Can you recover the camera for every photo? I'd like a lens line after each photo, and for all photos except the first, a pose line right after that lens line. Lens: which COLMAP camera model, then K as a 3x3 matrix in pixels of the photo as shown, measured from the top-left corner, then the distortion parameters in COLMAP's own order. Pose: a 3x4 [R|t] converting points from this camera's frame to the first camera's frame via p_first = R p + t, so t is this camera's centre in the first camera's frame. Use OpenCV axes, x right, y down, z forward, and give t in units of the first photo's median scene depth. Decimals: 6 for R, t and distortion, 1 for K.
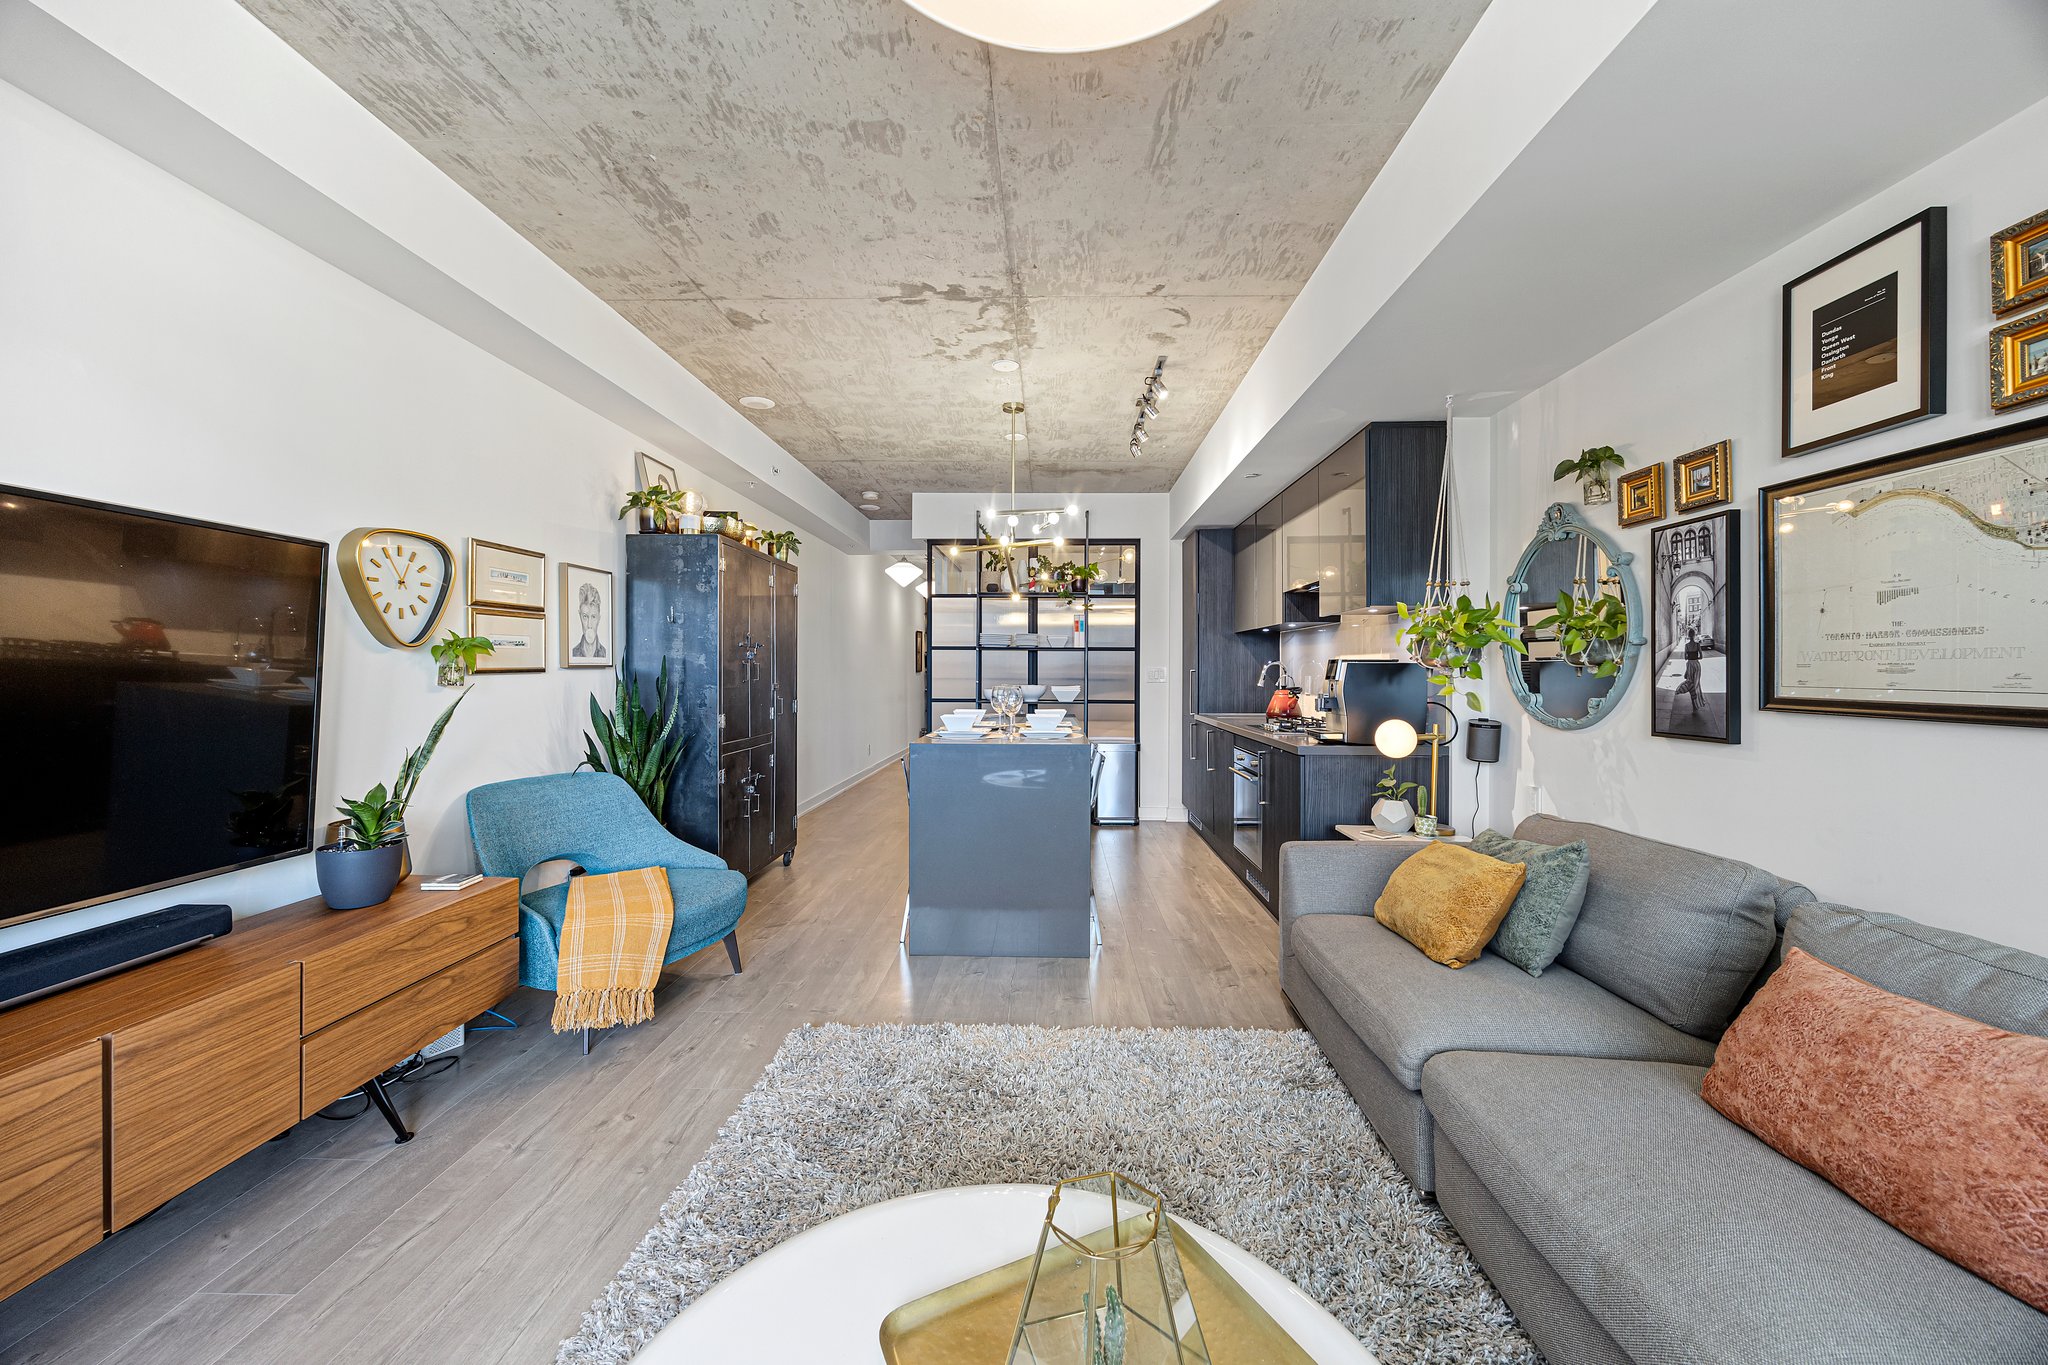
lens RADIAL K [[782.7, 0, 1029.6], [0, 782.7, 673.7], [0, 0, 1]] dist [0.000189, 0.000487]
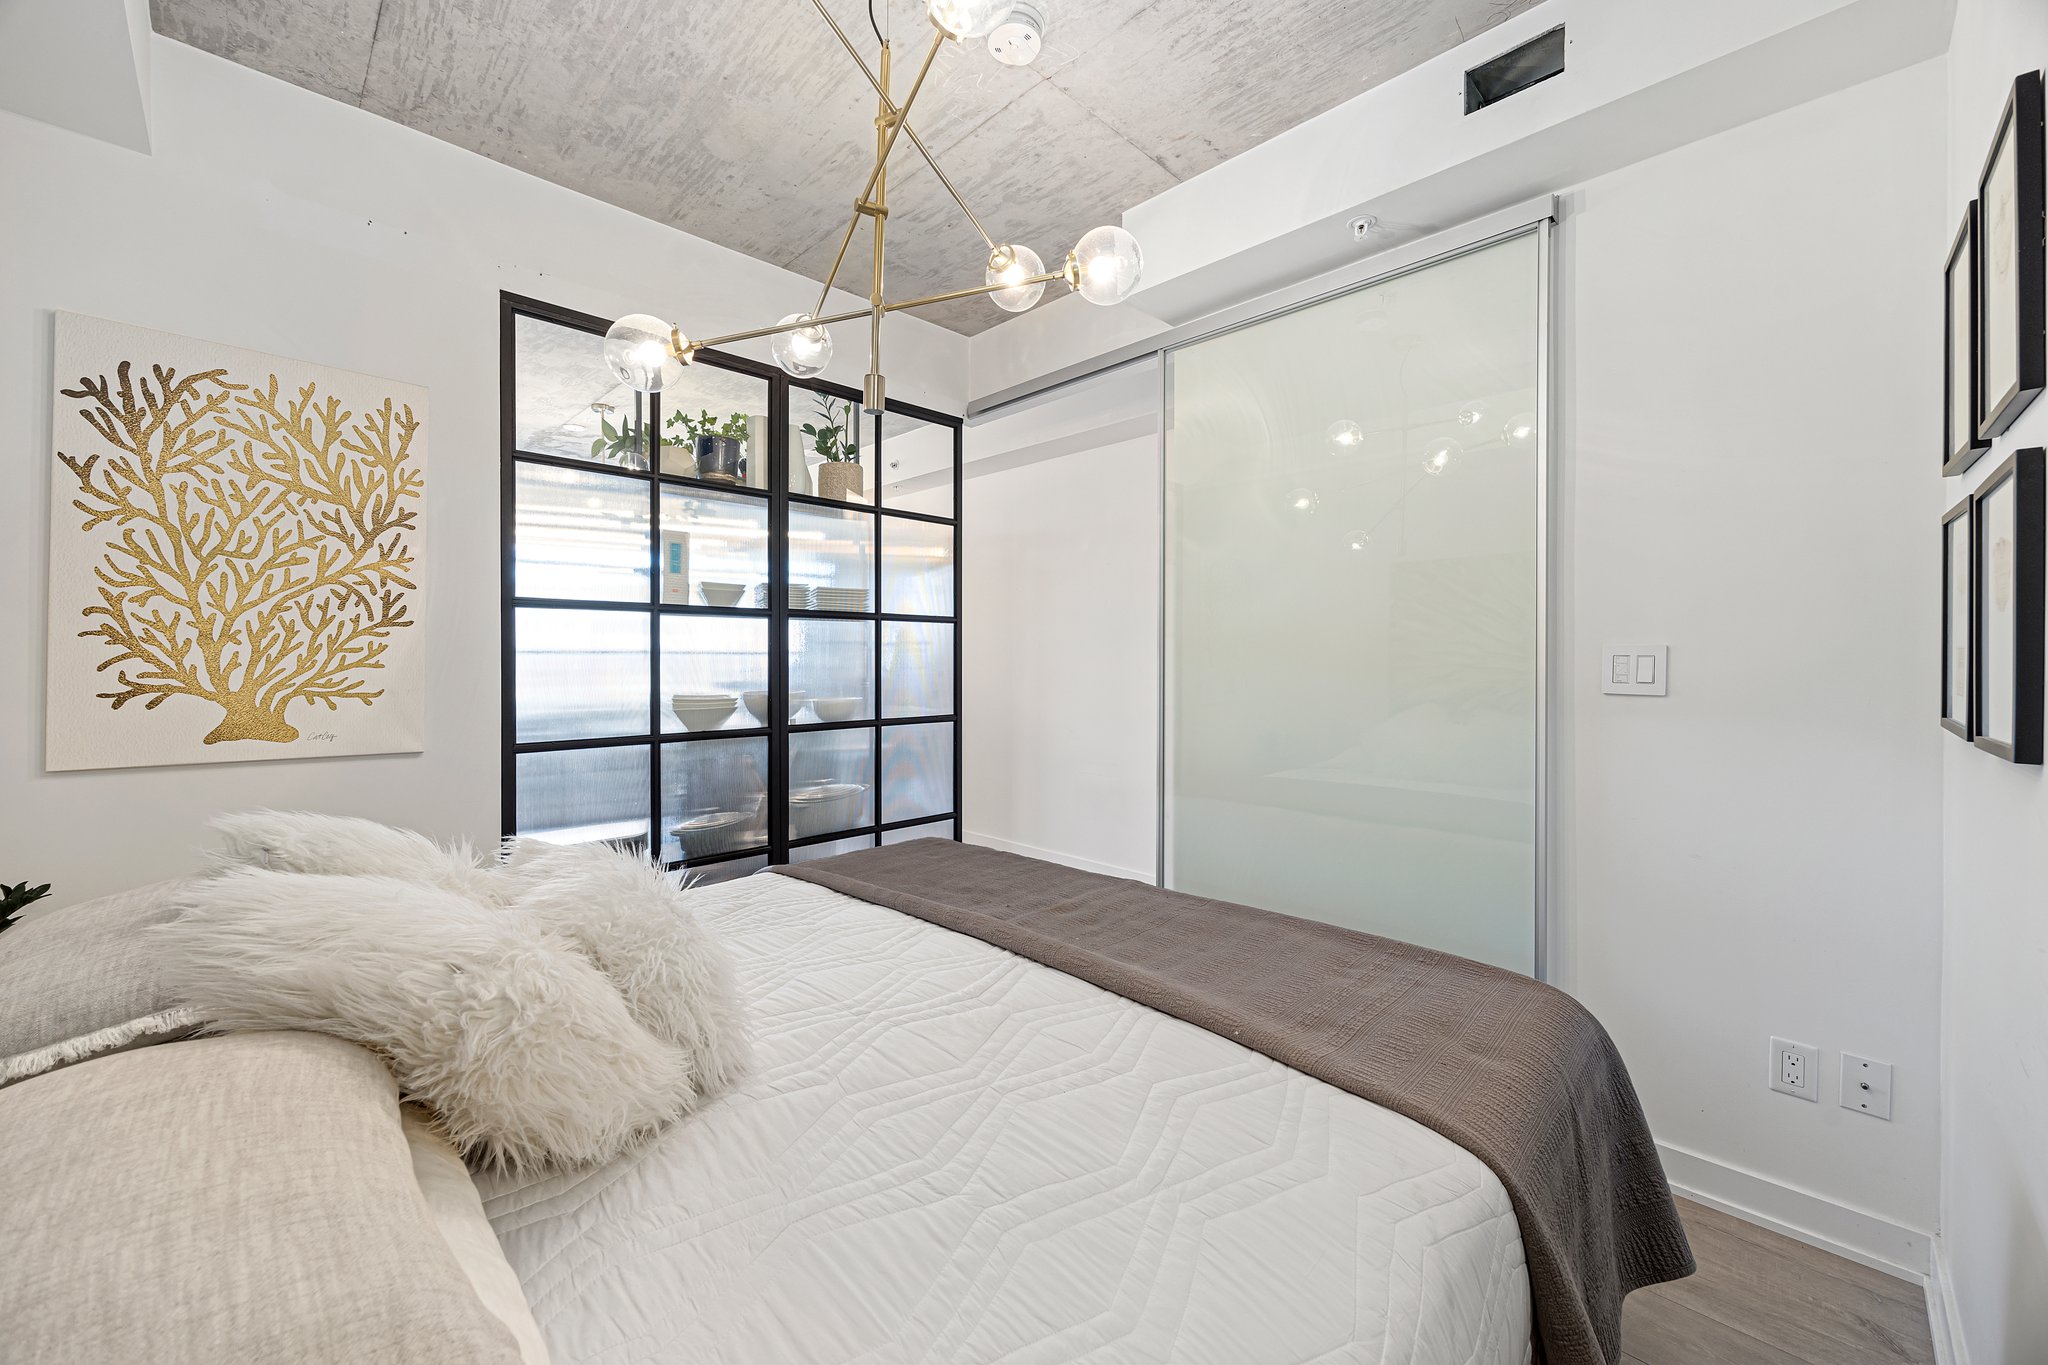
lens RADIAL K [[786.0, 0, 1024.1], [0, 786.0, 668.3], [0, 0, 1]] dist [-0.001626, 0.000413]
pose [[0.691297, -0.017286, 0.722364, -0.409341], [0.008758, 0.999841, 0.015545, -0.010931], [-0.722518, -0.004420, 0.691338, 1.068181]]
